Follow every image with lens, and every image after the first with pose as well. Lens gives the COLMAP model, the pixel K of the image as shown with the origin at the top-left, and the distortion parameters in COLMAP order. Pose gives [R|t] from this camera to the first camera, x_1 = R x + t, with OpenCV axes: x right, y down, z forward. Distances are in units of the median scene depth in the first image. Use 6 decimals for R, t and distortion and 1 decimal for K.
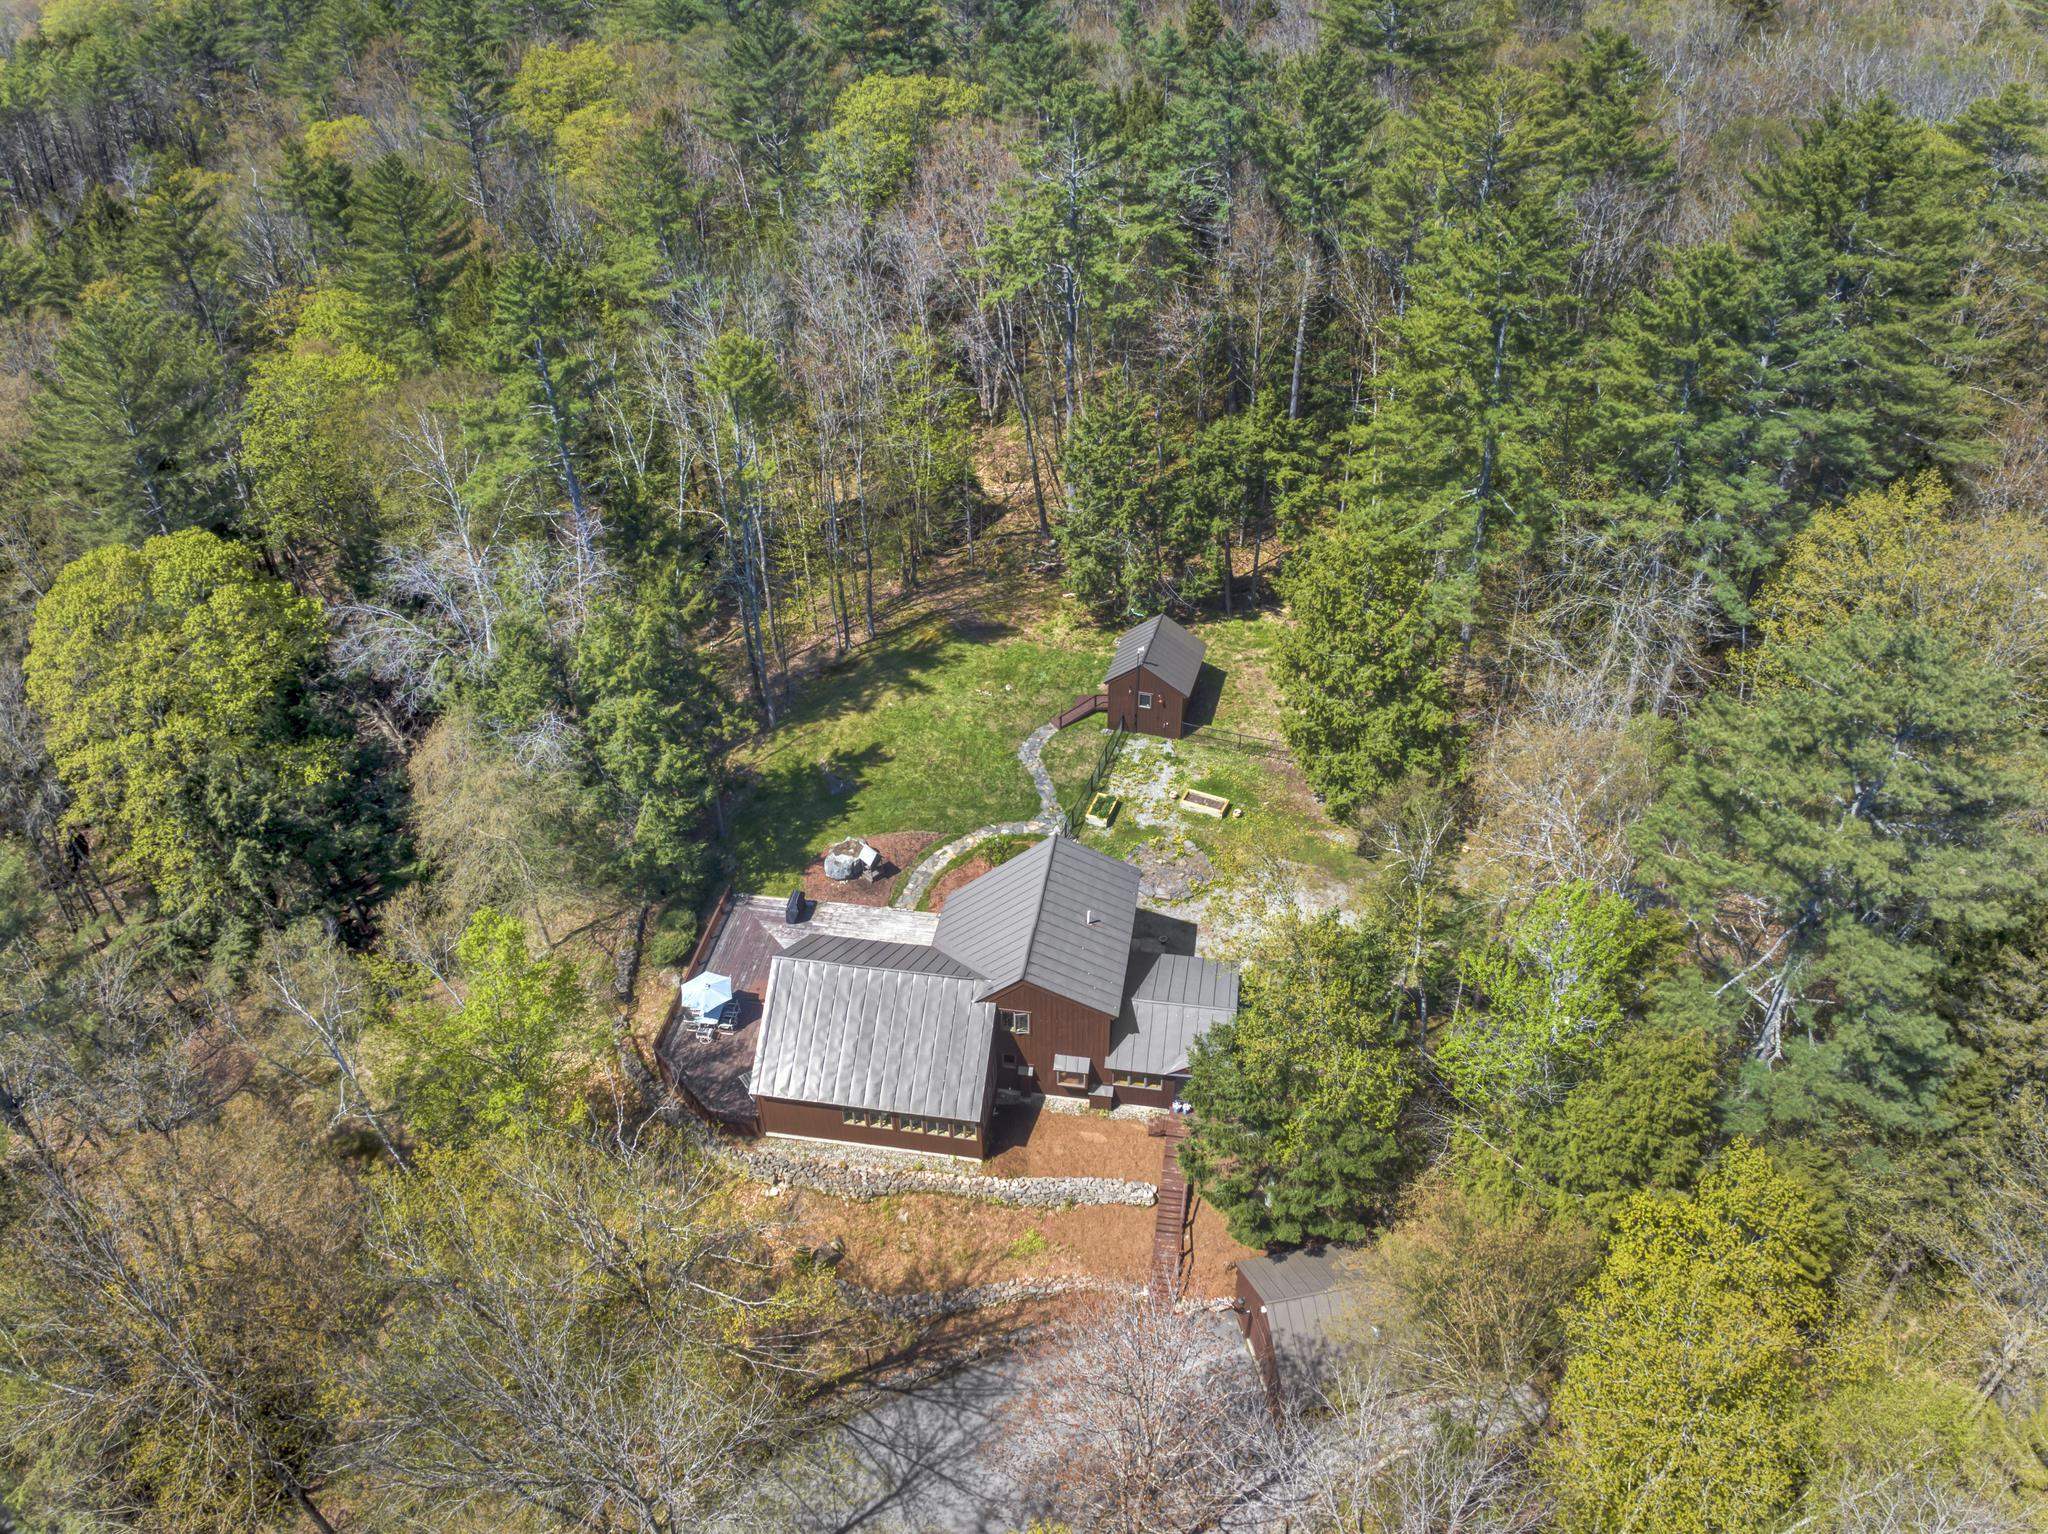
lens RADIAL K [[1508.1, 0, 1024.0], [0, 1508.1, 767.0], [0, 0, 1]] dist [-0.074571, -0.087264]
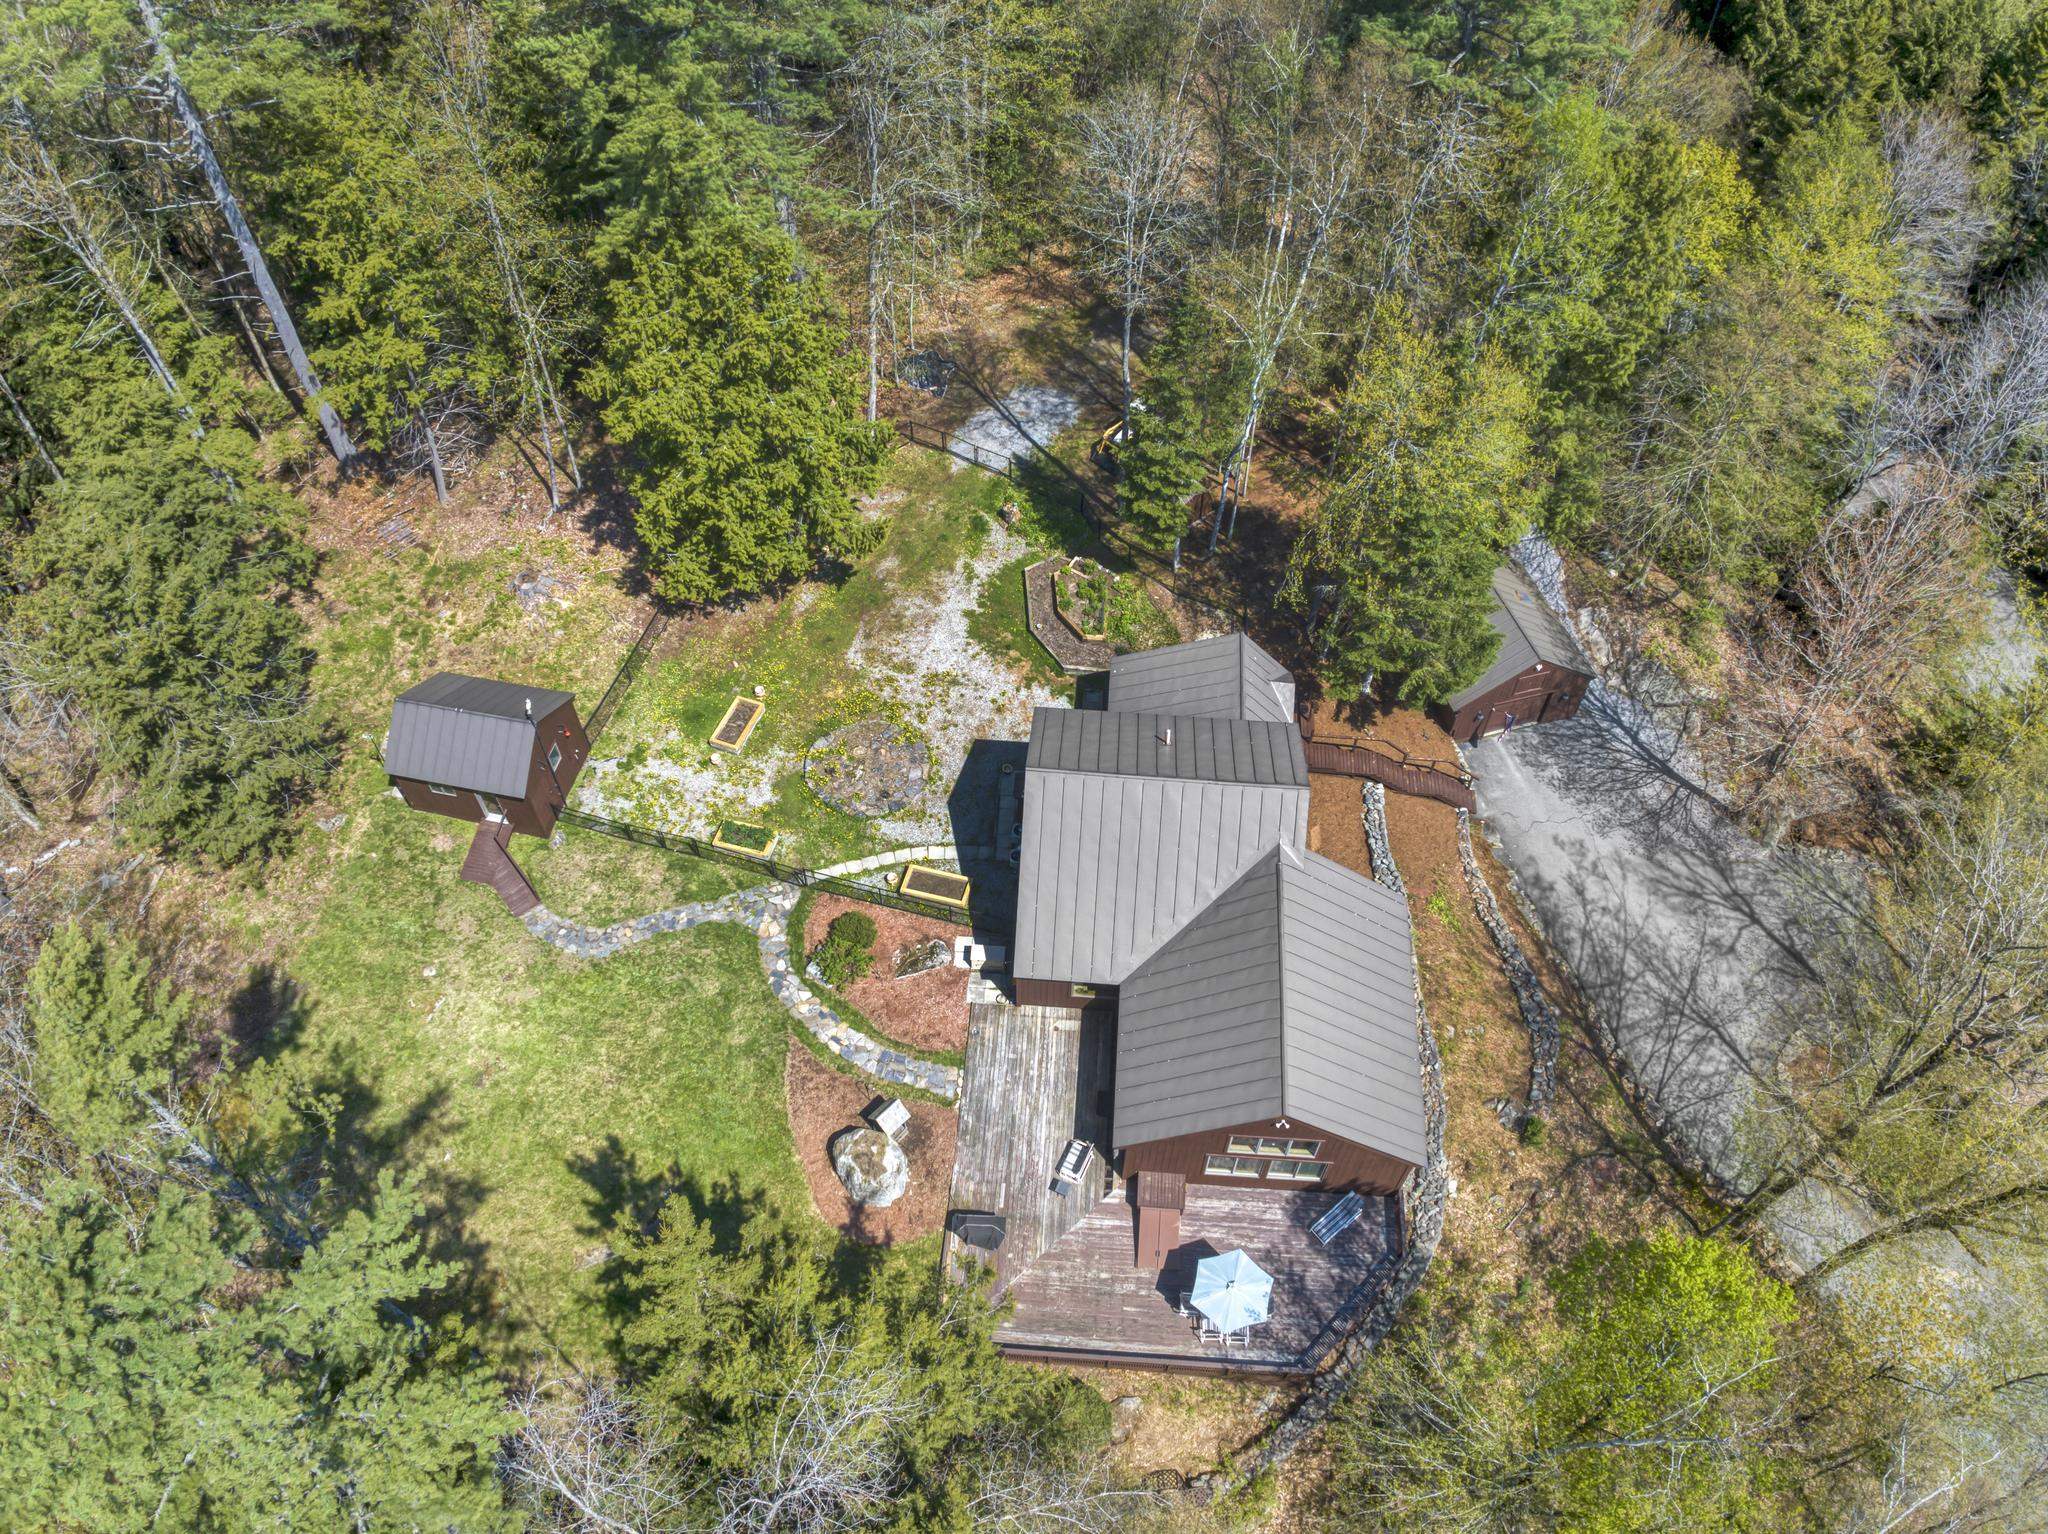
lens RADIAL K [[1508.1, 0, 1024.0], [0, 1508.1, 767.0], [0, 0, 1]] dist [-0.074571, -0.087264]
pose [[-0.082855, -0.786444, 0.612080, -0.353883], [0.604003, 0.448898, 0.658538, -0.363408], [-0.792664, 0.424261, 0.437820, 0.582167]]
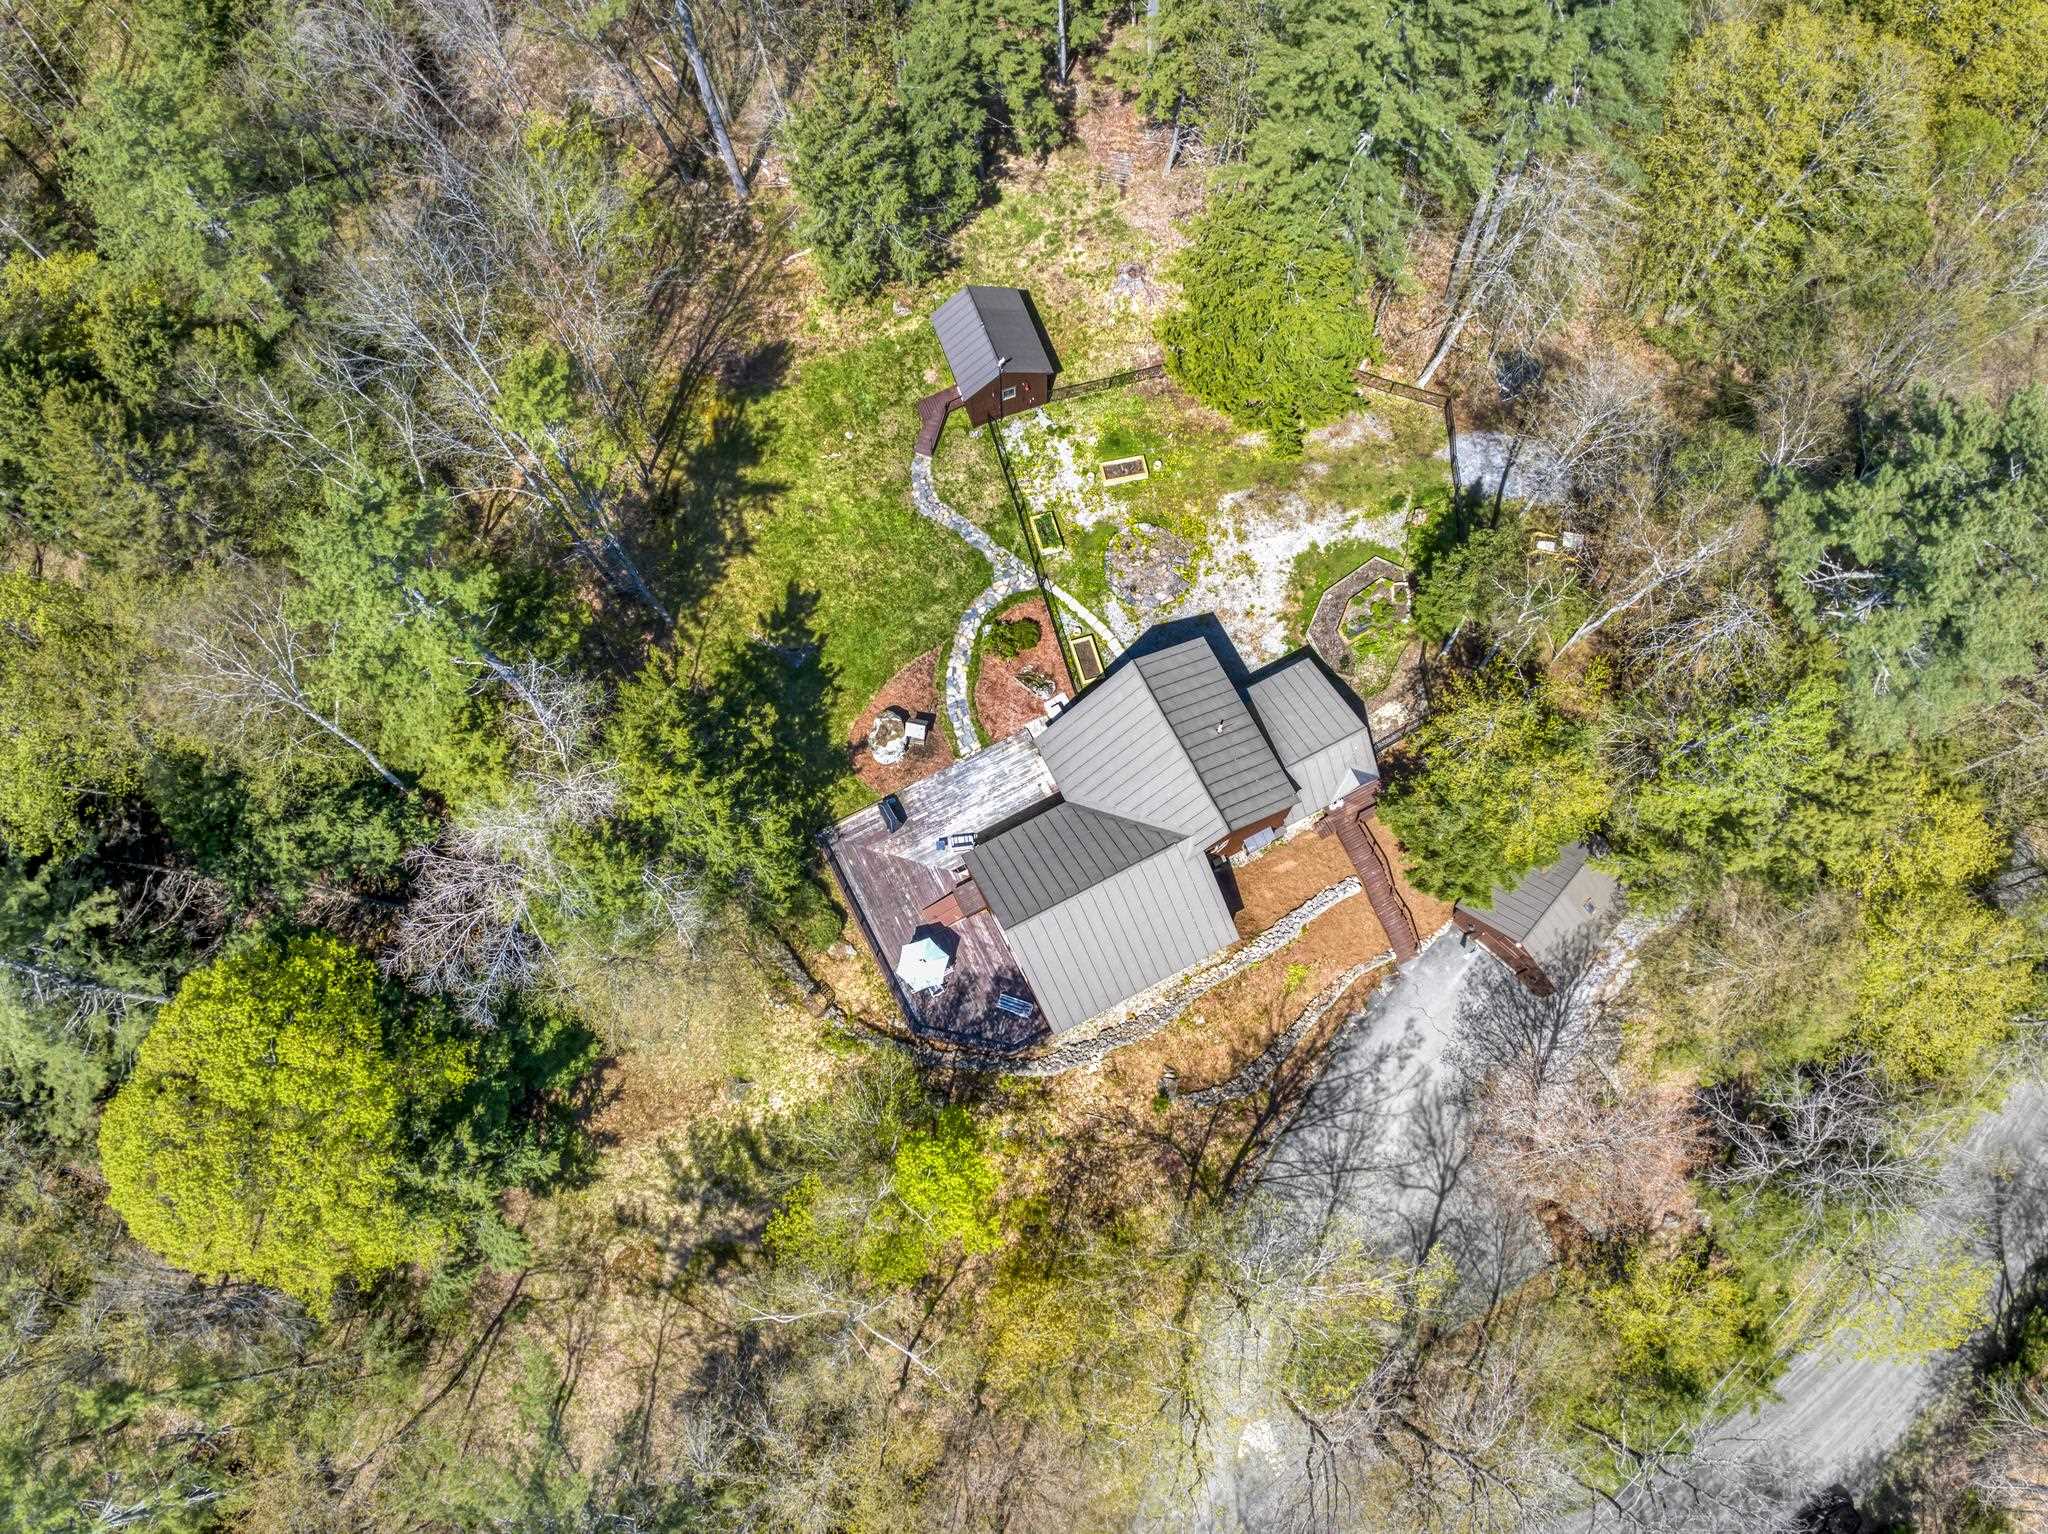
lens RADIAL K [[1508.1, 0, 1024.0], [0, 1508.1, 767.0], [0, 0, 1]] dist [-0.074571, -0.087264]
pose [[0.801264, -0.571444, 0.177278, -0.220768], [0.363107, 0.699935, 0.615016, -0.473856], [-0.475530, -0.428420, 0.768328, 0.187248]]
